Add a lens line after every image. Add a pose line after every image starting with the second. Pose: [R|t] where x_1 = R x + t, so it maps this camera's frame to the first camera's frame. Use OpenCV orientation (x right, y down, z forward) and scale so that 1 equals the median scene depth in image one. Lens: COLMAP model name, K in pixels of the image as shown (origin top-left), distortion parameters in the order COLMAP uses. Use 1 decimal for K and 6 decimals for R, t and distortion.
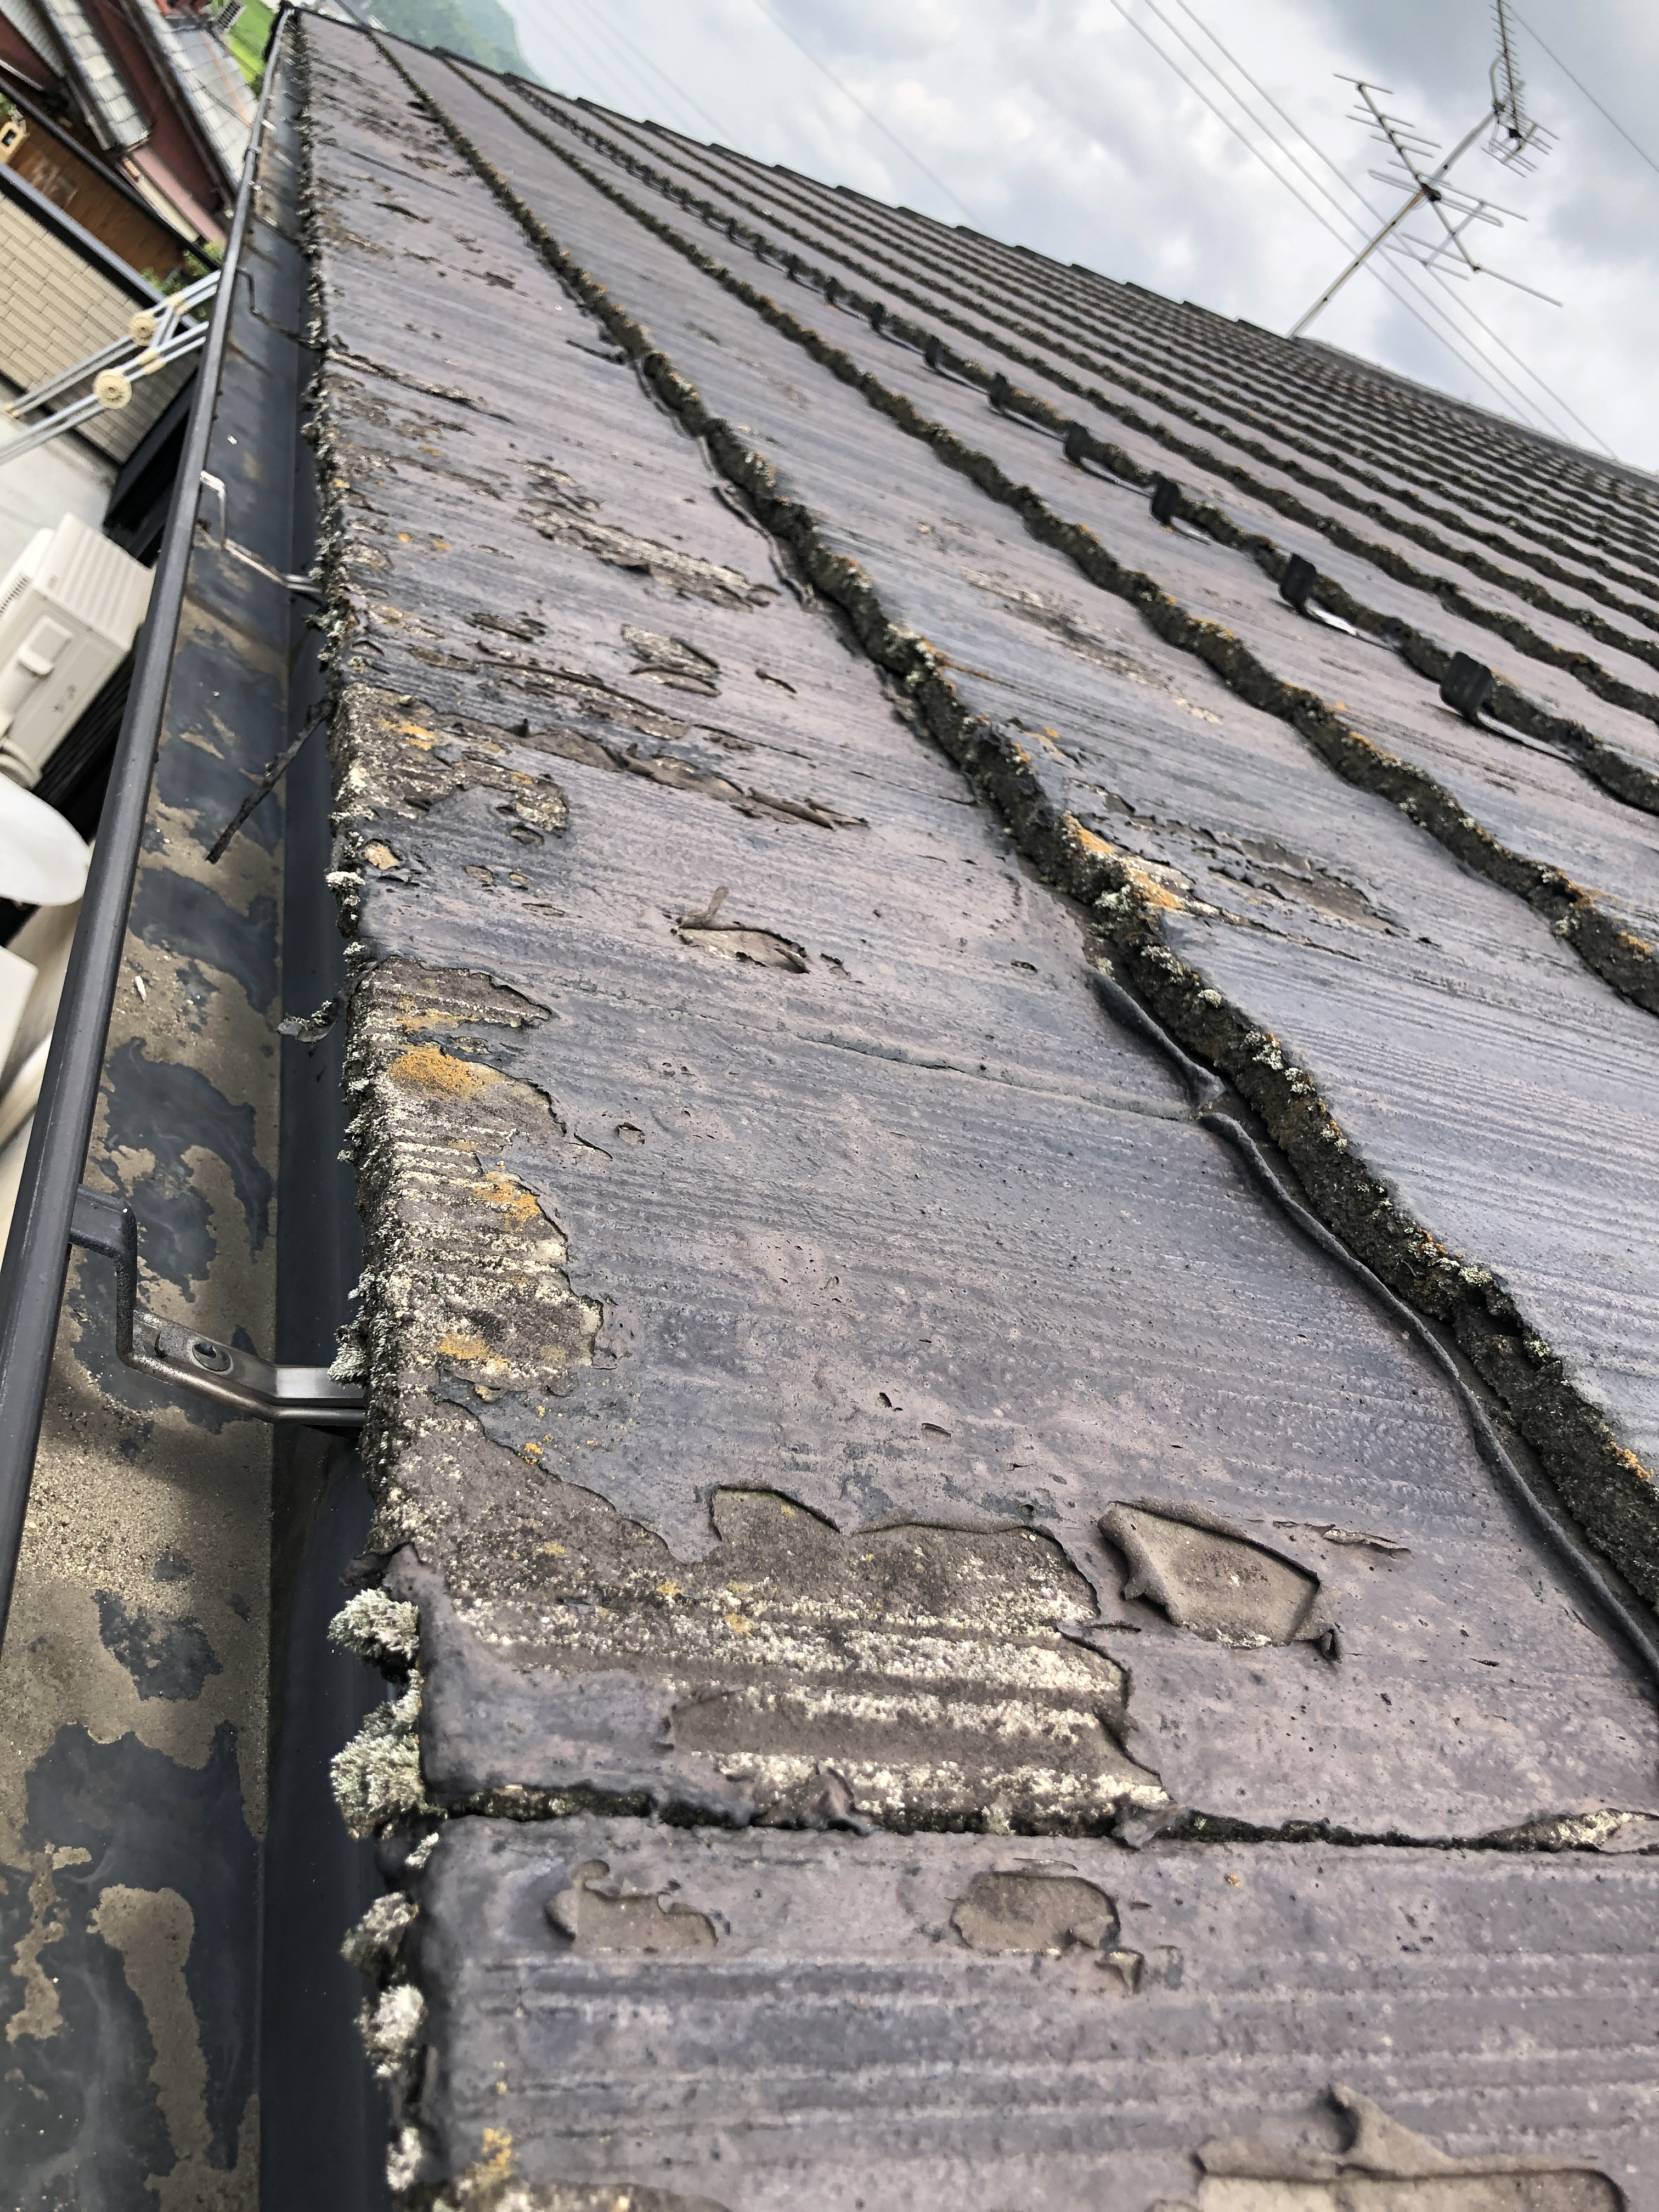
lens RADIAL K [[1812.7, 0, 829.5], [0, 1812.7, 1106.0], [0, 0, 1]] dist [-0.008137, -0.043779]
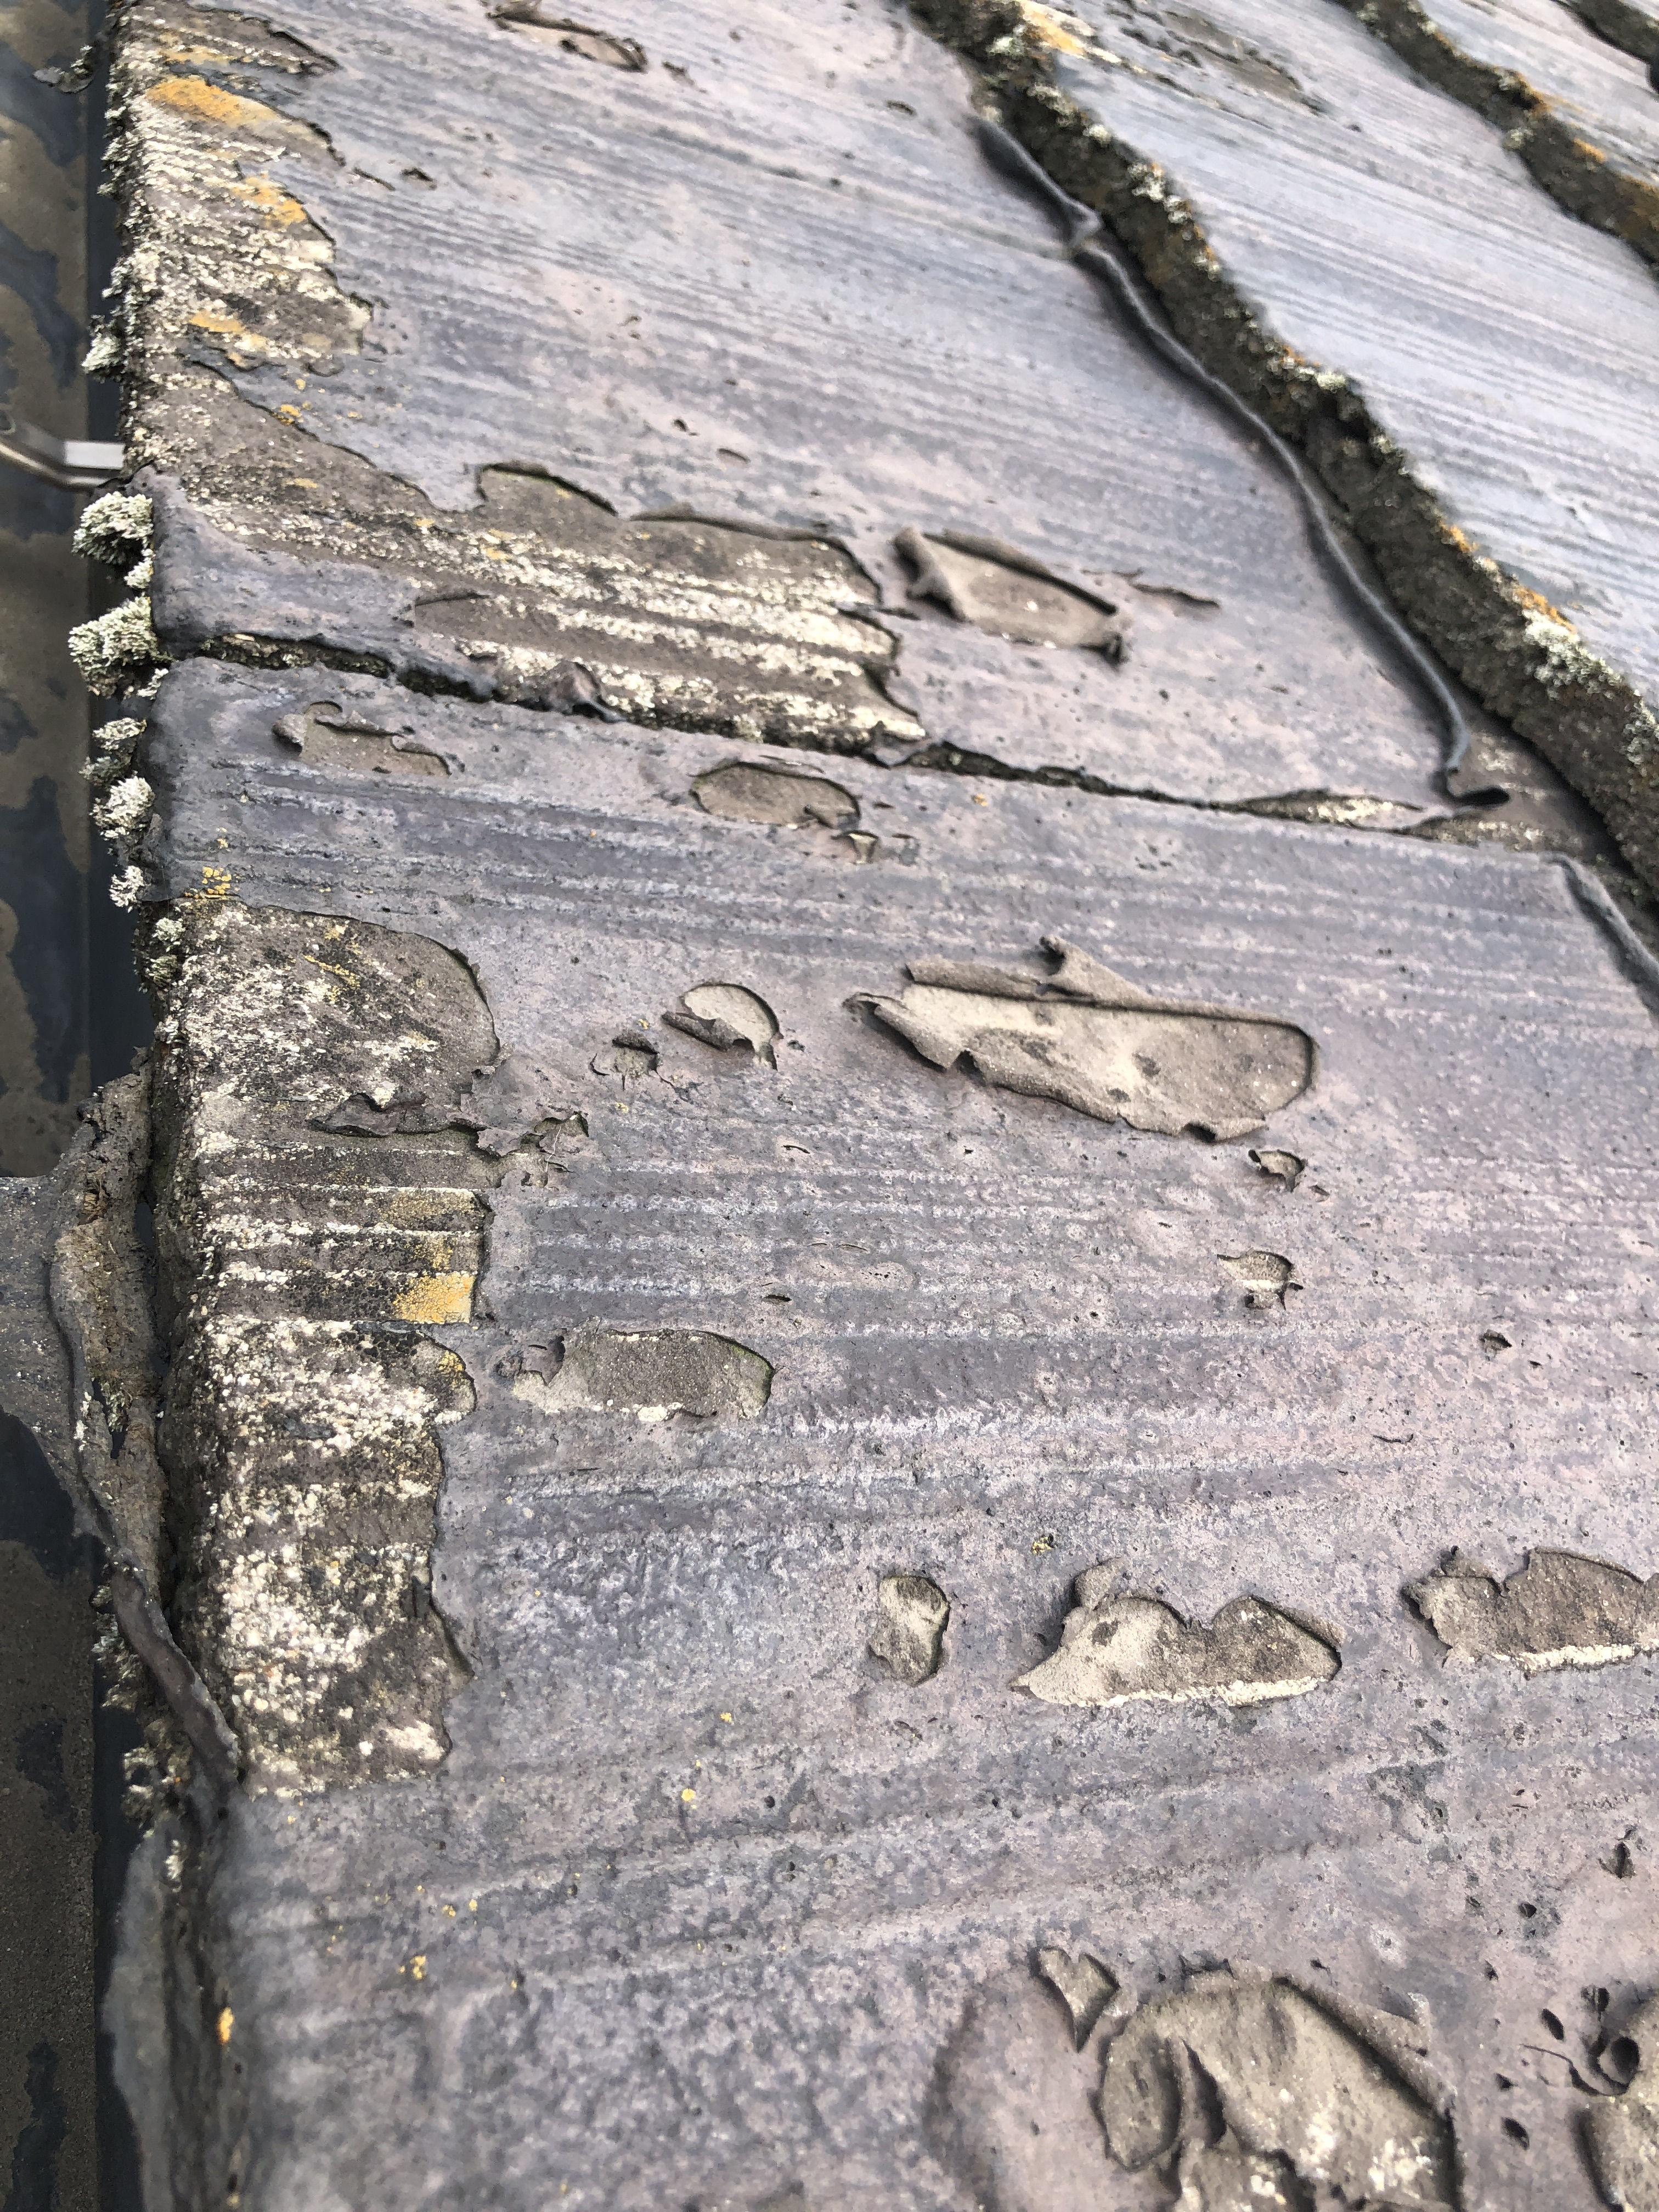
lens RADIAL K [[1812.7, 0, 829.5], [0, 1812.7, 1106.0], [0, 0, 1]] dist [-0.008137, -0.043779]
pose [[0.999544, -0.016230, 0.025464, 0.091984], [0.006849, 0.943150, 0.332296, 0.213924], [-0.029410, -0.331970, 0.942831, -0.043207]]
